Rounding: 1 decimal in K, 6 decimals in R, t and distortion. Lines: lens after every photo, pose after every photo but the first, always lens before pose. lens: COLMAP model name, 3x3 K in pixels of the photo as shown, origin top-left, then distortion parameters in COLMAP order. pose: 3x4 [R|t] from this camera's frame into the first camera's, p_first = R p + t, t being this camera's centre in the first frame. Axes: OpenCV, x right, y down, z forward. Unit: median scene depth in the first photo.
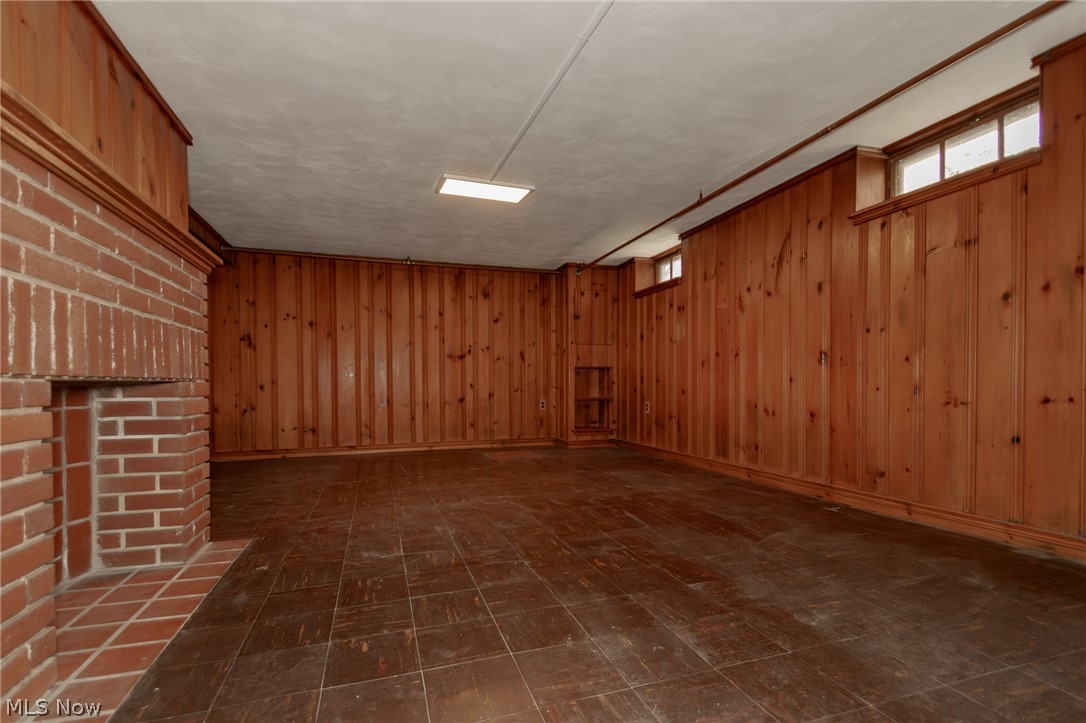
lens RADIAL K [[500.5, 0, 546.1], [0, 500.5, 375.4], [0, 0, 1]] dist [-0.002067, -0.000566]
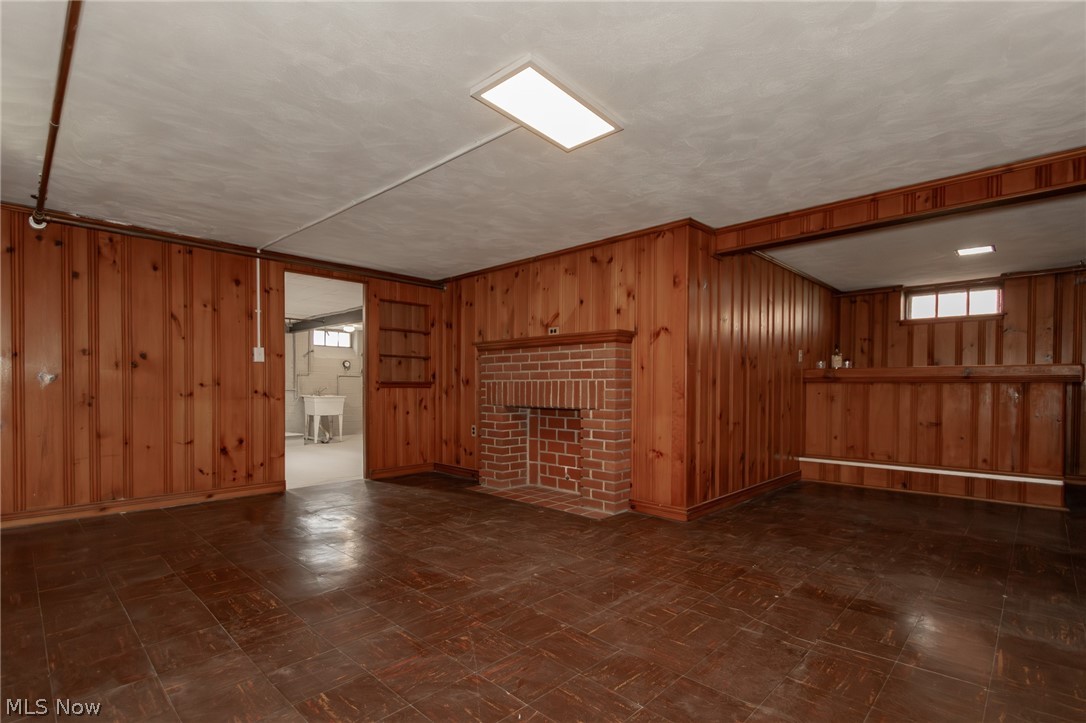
lens RADIAL K [[513.3, 0, 541.5], [0, 513.3, 376.2], [0, 0, 1]] dist [0.002945, -0.011401]
pose [[-0.885715, -0.010937, -0.464101, 0.257687], [0.007139, 0.999283, -0.037174, -0.035745], [0.464175, -0.036239, -0.885002, 2.199847]]
